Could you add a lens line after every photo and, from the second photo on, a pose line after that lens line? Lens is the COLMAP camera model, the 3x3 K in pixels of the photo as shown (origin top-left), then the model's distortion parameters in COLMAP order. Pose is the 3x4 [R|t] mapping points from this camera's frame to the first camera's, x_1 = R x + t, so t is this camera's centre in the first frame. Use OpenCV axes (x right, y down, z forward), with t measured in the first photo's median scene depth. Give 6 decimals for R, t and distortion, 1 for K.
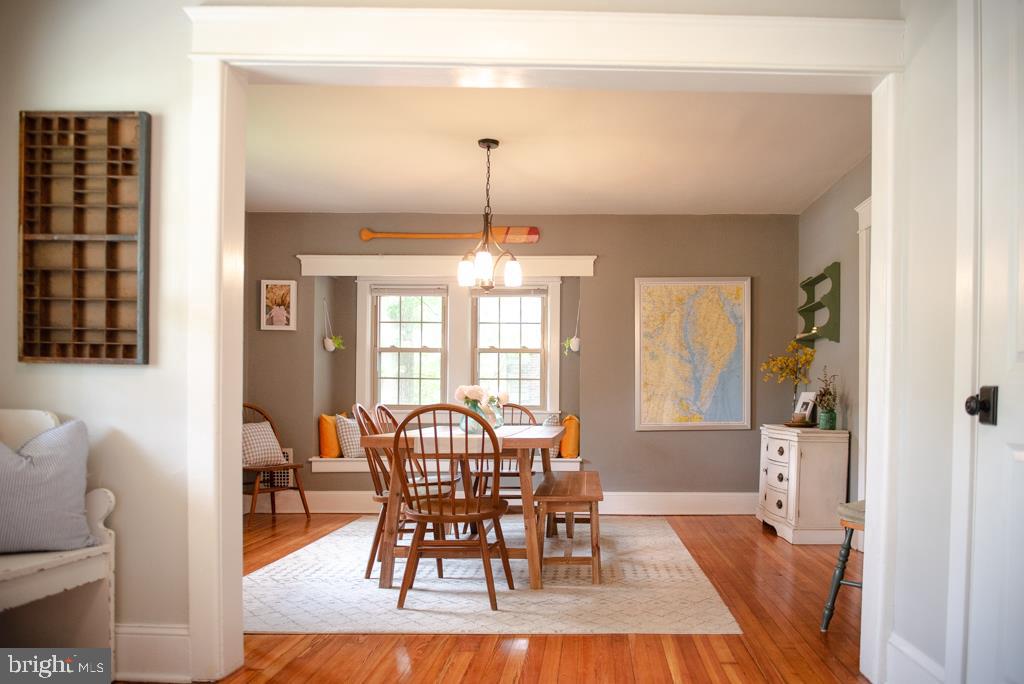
lens RADIAL K [[751.8, 0, 598.9], [0, 751.8, 408.0], [0, 0, 1]] dist [-0.029630, 0.000559]
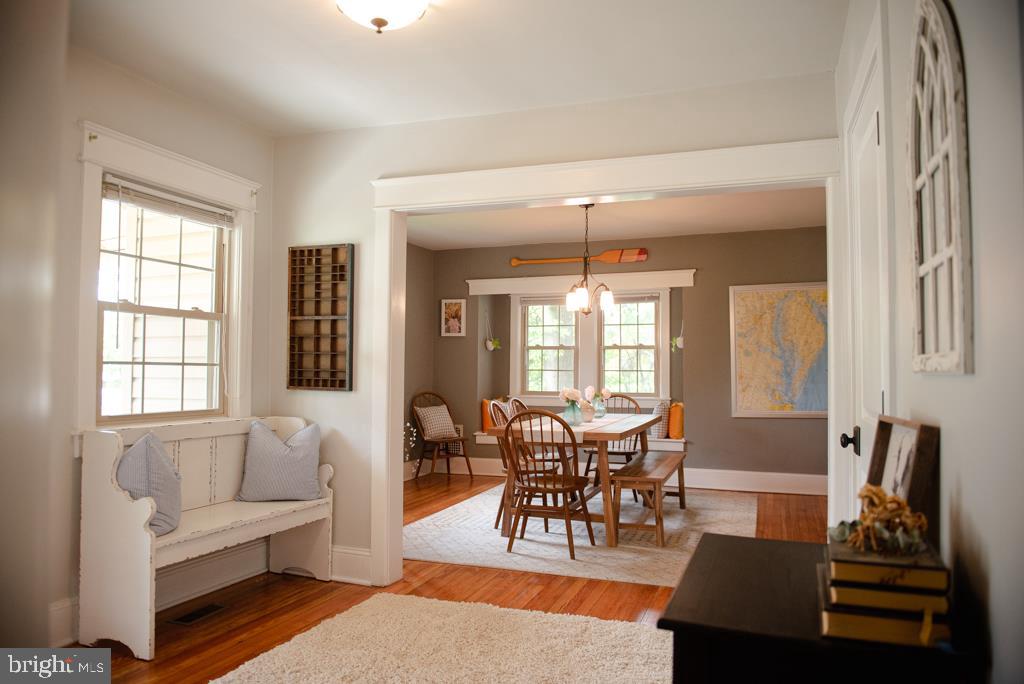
lens RADIAL K [[698.4, 0, 508.8], [0, 698.4, 332.1], [0, 0, 1]] dist [-0.001768, -0.000104]
pose [[0.934006, -0.021383, -0.356616, 0.217651], [0.000413, 0.998271, -0.058774, -0.072574], [0.357256, 0.054748, 0.932401, -0.264787]]
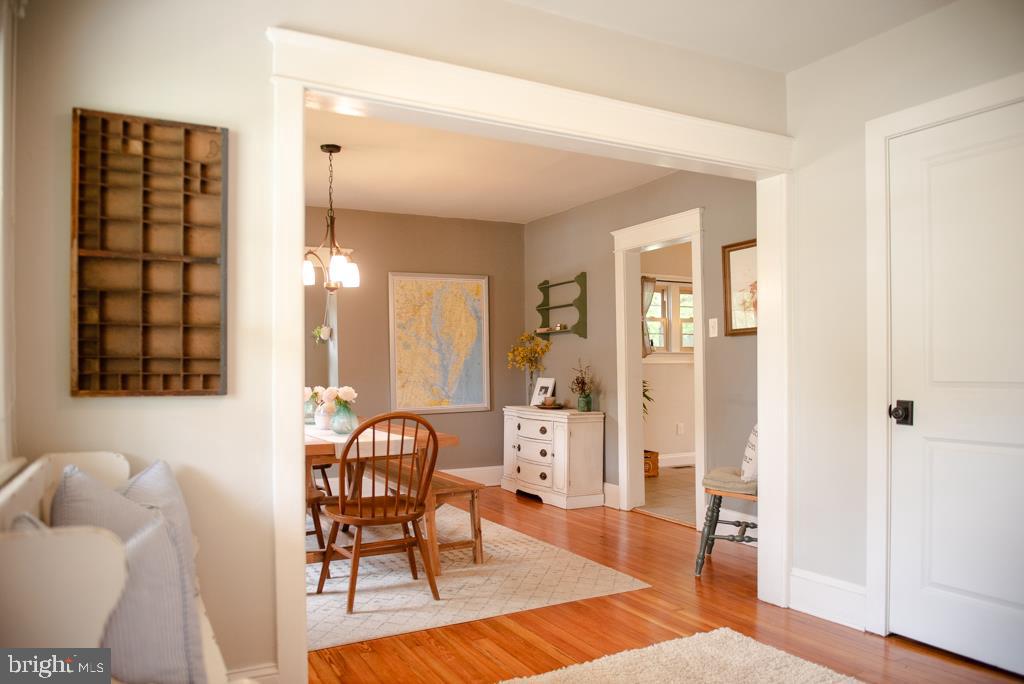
lens RADIAL K [[730.9, 0, 513.0], [0, 730.9, 362.0], [0, 0, 1]] dist [-0.004887, -0.000611]
pose [[0.888242, -0.009970, 0.459268, -0.520428], [0.016646, 0.999806, -0.010490, -0.061693], [-0.459075, 0.016963, 0.888236, 0.004393]]
